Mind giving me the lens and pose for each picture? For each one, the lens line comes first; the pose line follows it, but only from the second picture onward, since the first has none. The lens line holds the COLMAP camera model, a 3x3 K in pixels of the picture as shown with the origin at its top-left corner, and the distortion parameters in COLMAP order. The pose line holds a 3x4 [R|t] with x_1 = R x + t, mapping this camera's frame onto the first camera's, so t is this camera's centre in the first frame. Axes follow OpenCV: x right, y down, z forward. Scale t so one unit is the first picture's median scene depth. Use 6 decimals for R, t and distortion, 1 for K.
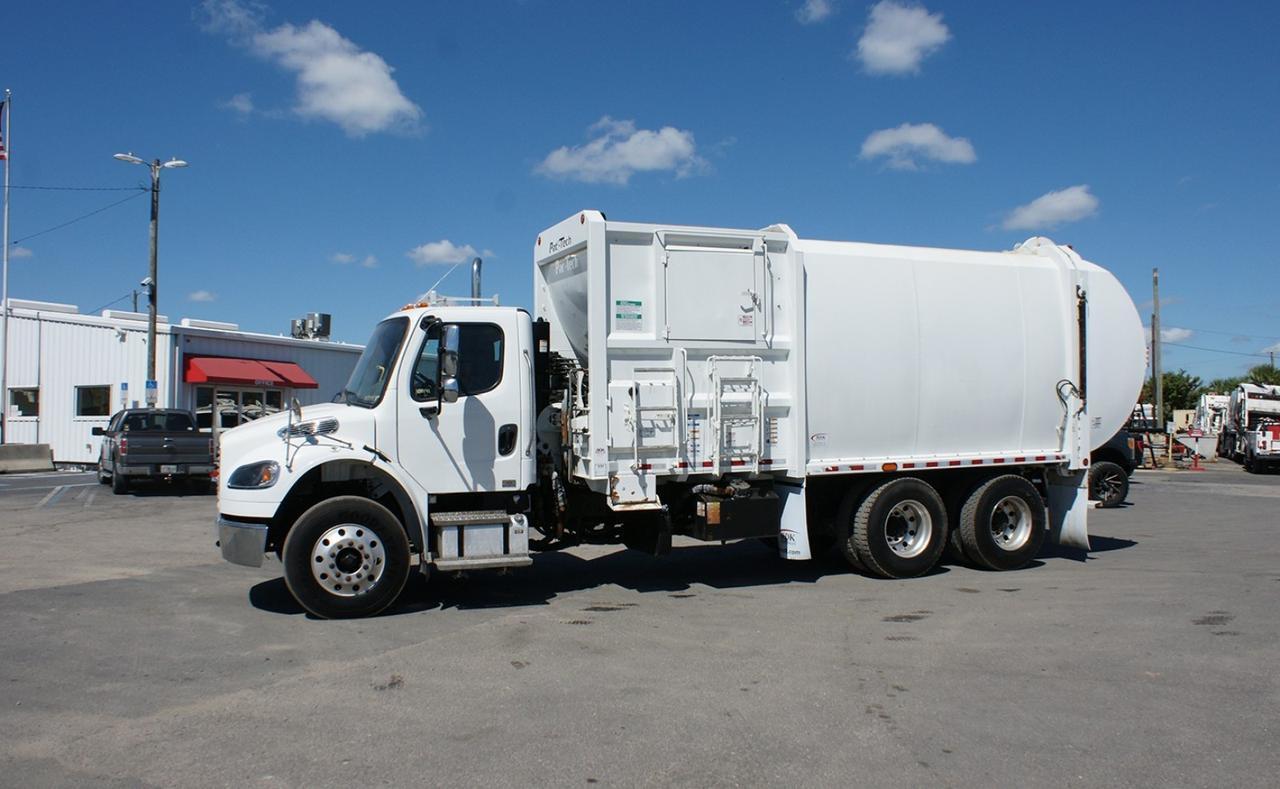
lens RADIAL K [[1003.3, 0, 631.9], [0, 1003.3, 404.7], [0, 0, 1]] dist [-0.106741, 0.060058]
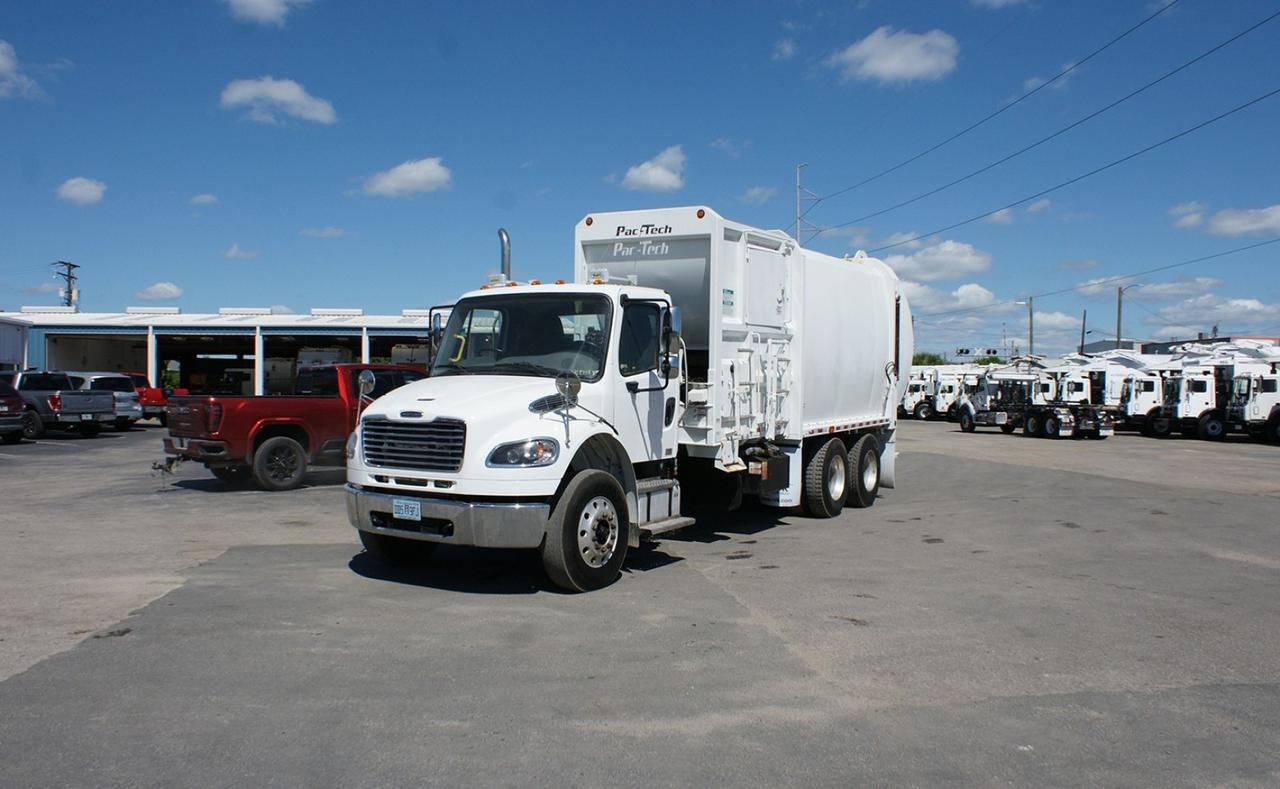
lens RADIAL K [[1003.3, 0, 633.0], [0, 1003.3, 397.3], [0, 0, 1]] dist [-0.106741, 0.060058]
pose [[0.811895, -0.001928, 0.583800, -0.763546], [-0.016691, 0.999509, 0.026513, -0.008811], [-0.583564, -0.031270, 0.811465, 0.130306]]
